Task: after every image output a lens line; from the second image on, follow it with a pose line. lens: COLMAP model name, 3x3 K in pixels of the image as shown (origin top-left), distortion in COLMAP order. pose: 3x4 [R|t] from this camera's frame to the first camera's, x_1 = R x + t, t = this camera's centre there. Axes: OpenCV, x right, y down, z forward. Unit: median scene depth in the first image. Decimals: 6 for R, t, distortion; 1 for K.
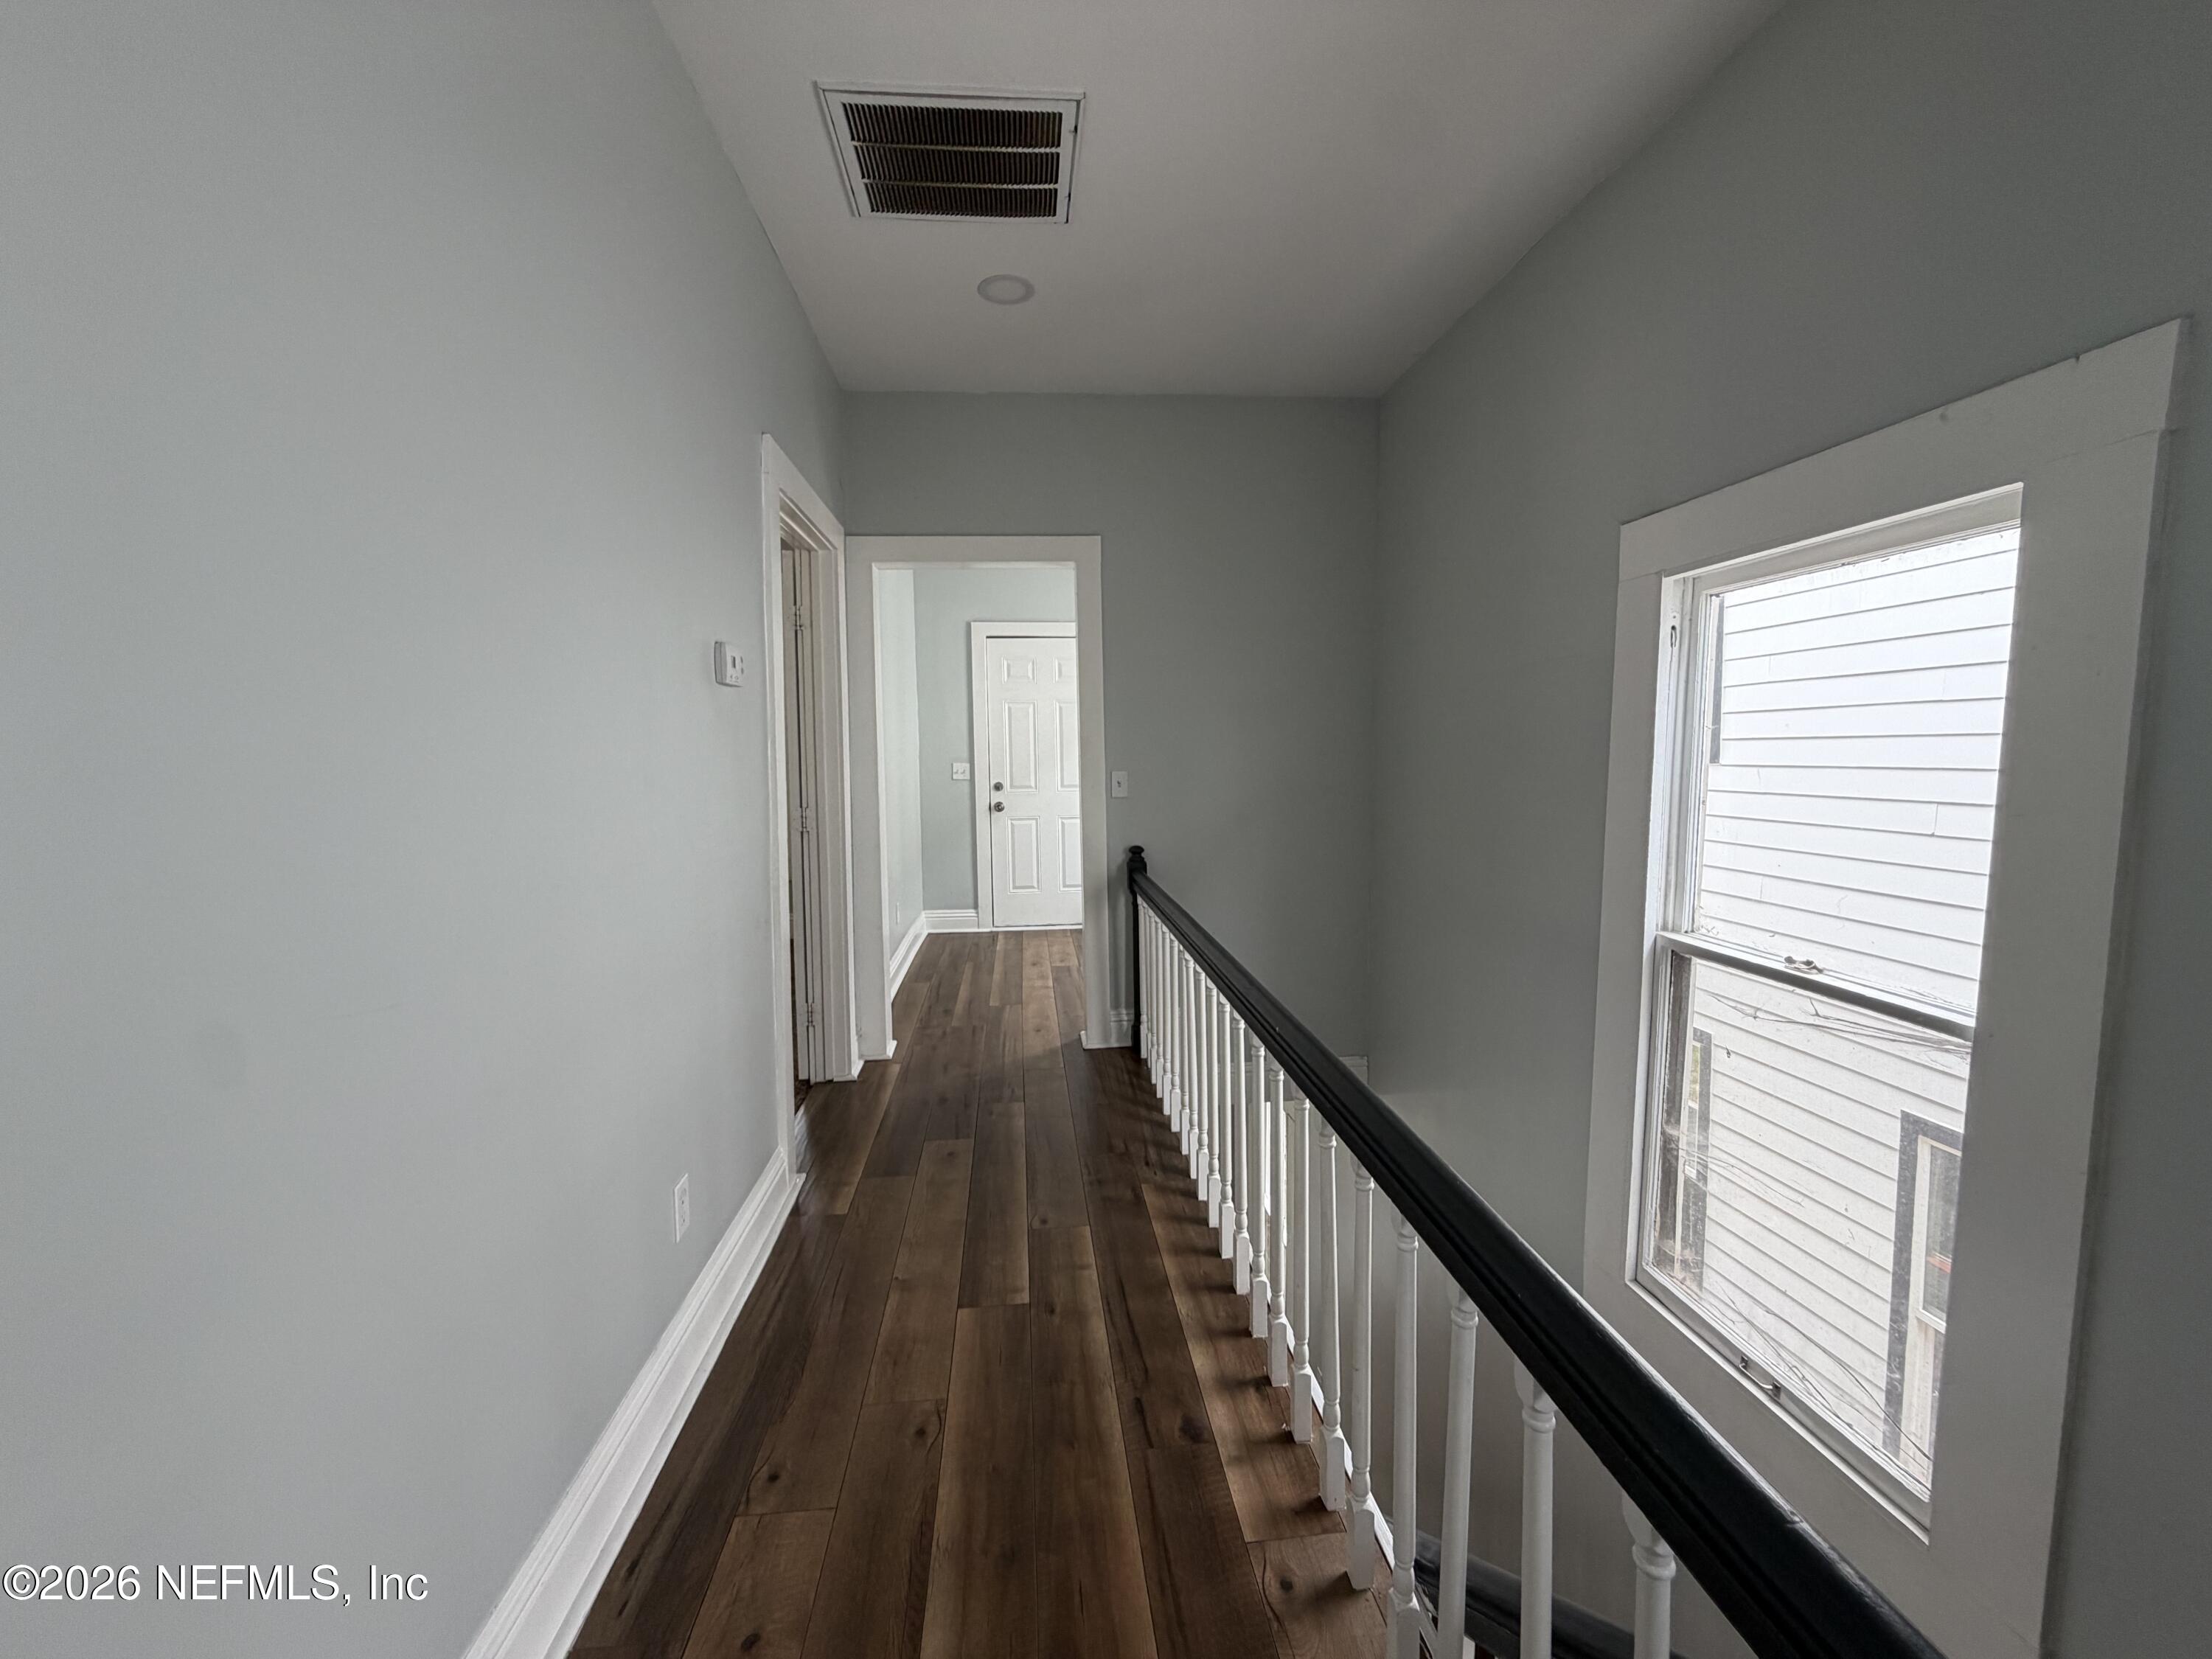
lens RADIAL K [[884.6, 0, 1100.3], [0, 884.6, 827.0], [0, 0, 1]] dist [-0.001876, -0.000138]
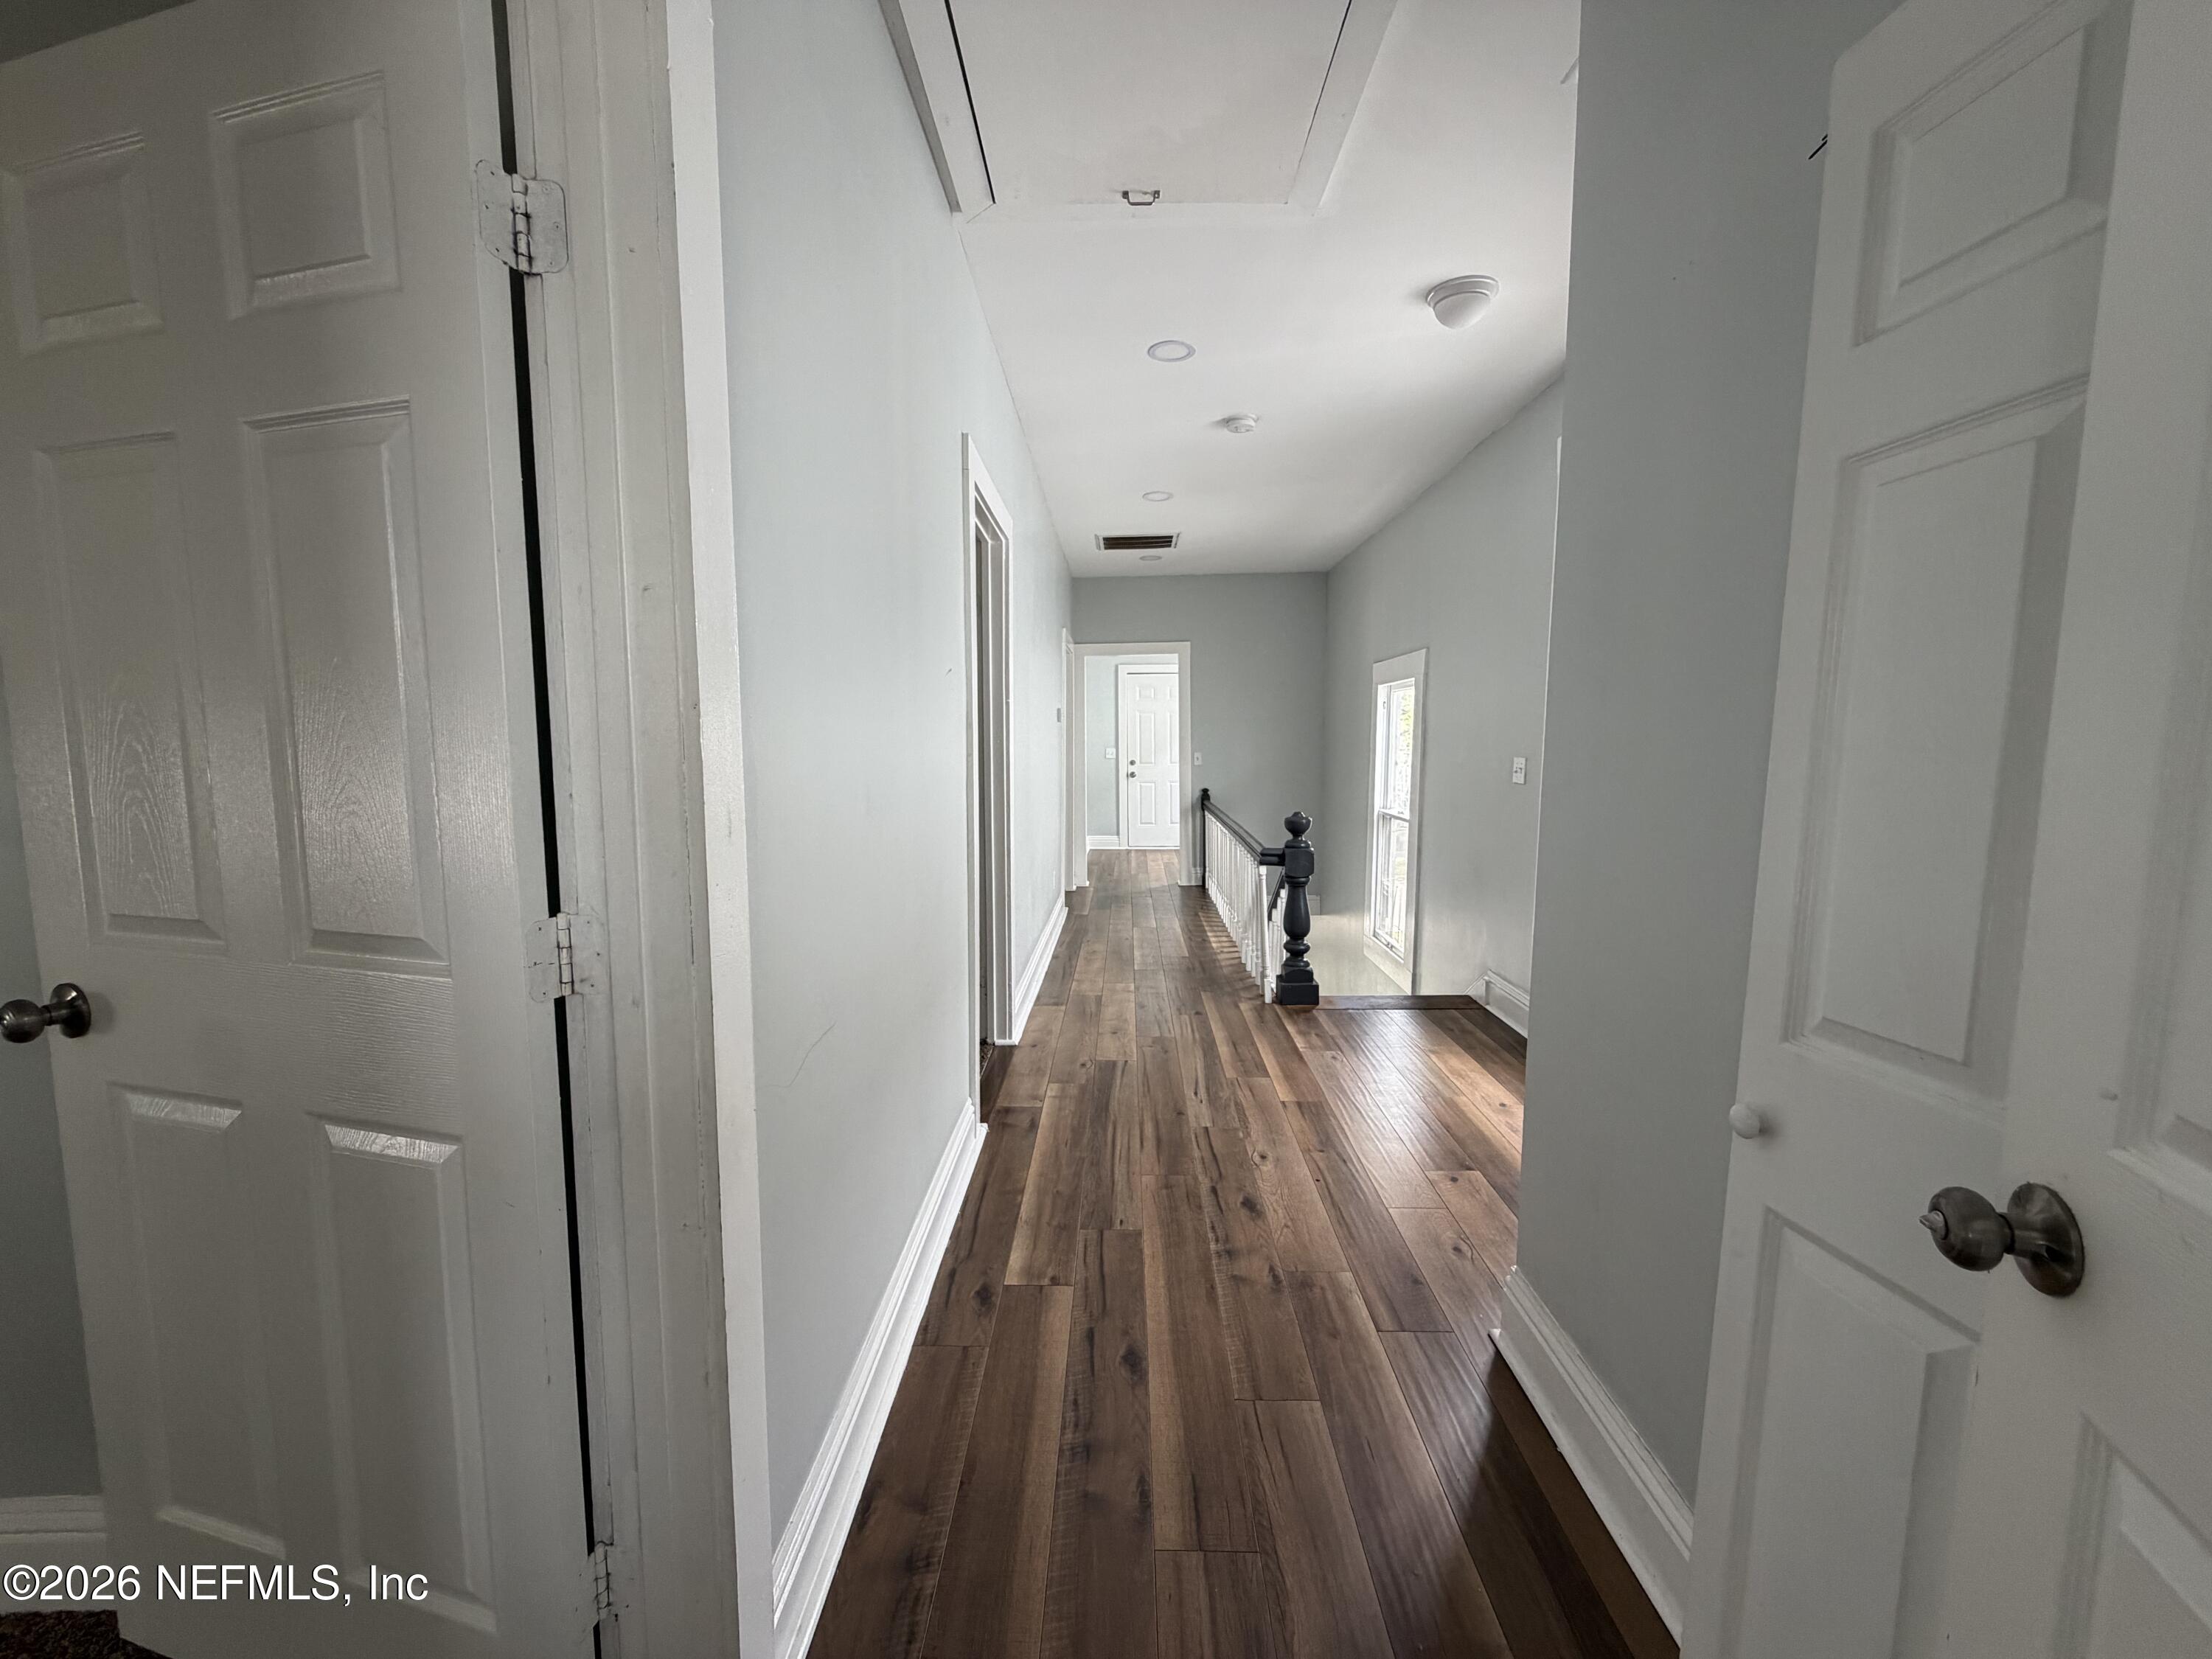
lens RADIAL K [[884.6, 0, 1111.0], [0, 884.6, 831.4], [0, 0, 1]] dist [-0.001876, -0.000138]
pose [[0.993754, 0.017204, -0.110258, 0.049453], [-0.015172, 0.999700, 0.019235, 0.083972], [0.110556, -0.017442, 0.993717, -1.064825]]
